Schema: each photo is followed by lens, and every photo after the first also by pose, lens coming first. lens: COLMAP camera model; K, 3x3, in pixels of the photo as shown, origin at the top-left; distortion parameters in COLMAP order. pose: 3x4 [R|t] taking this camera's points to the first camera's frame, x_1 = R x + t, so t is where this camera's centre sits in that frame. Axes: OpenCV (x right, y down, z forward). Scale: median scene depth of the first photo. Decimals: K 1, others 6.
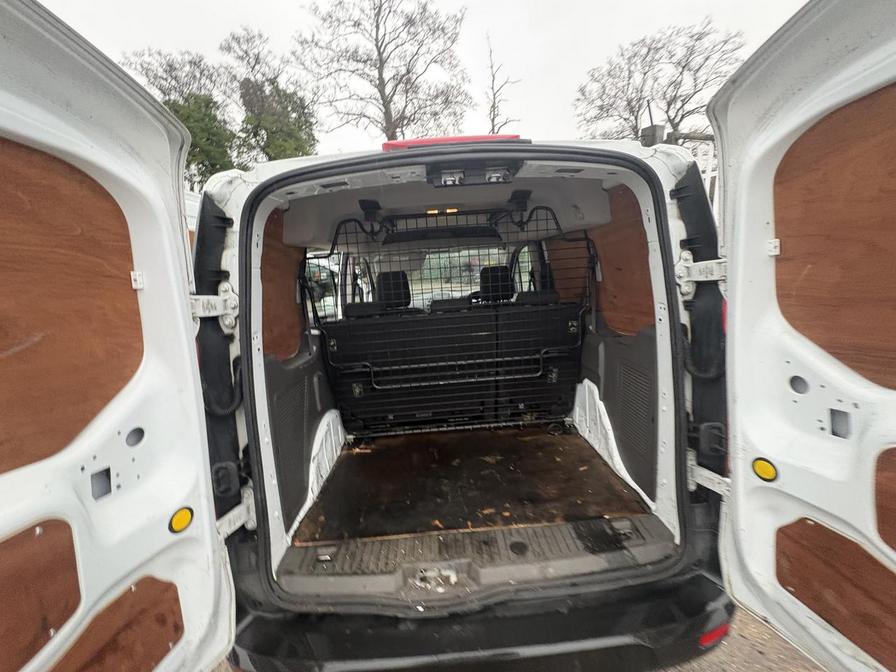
lens RADIAL K [[355.3, 0, 447.4], [0, 355.3, 336.6], [0, 0, 1]] dist [-0.000916, 0.000559]
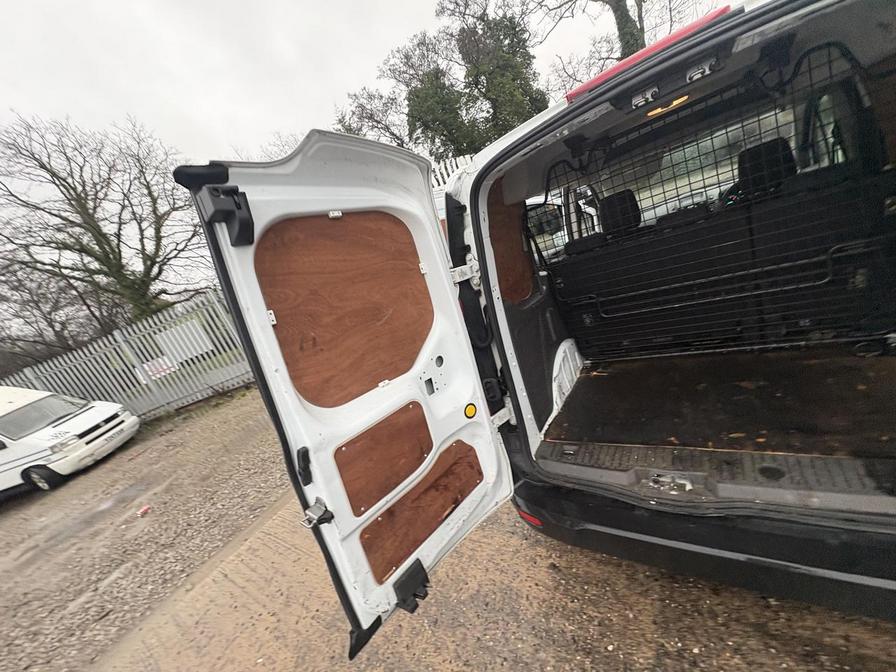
lens RADIAL K [[355.3, 0, 444.6], [0, 355.3, 333.3], [0, 0, 1]] dist [-0.000916, 0.000559]
pose [[0.770662, -0.059215, -0.634487, 0.158593], [0.177788, 0.976117, 0.124847, -0.039211], [0.611941, -0.209019, 0.762784, -0.176593]]
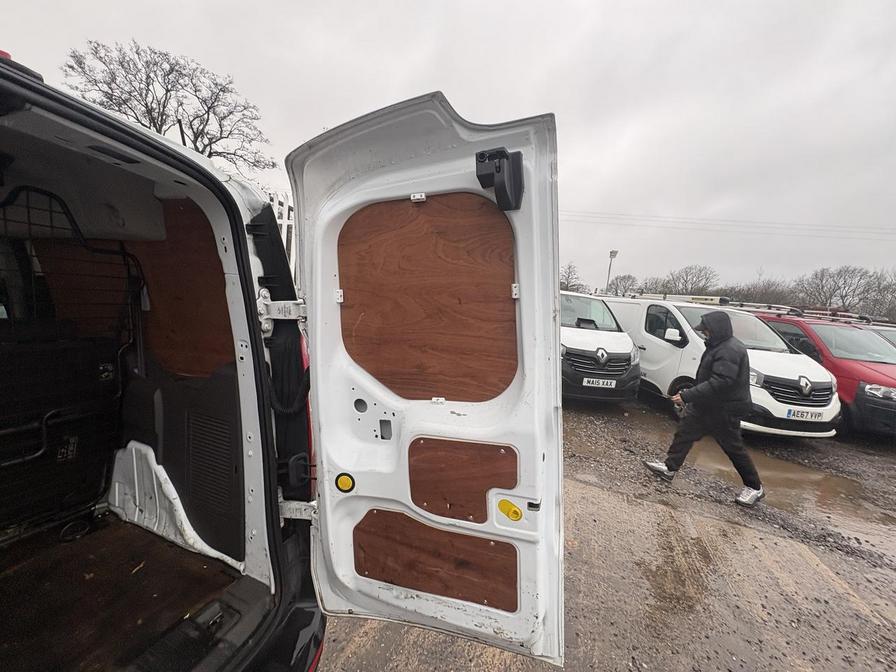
lens RADIAL K [[355.3, 0, 448.4], [0, 355.3, 337.8], [0, 0, 1]] dist [-0.000916, 0.000559]
pose [[0.402669, -0.000459, 0.915346, -0.032556], [0.078424, 0.996340, -0.033999, -0.027708], [-0.911980, 0.085476, 0.401231, 0.134630]]
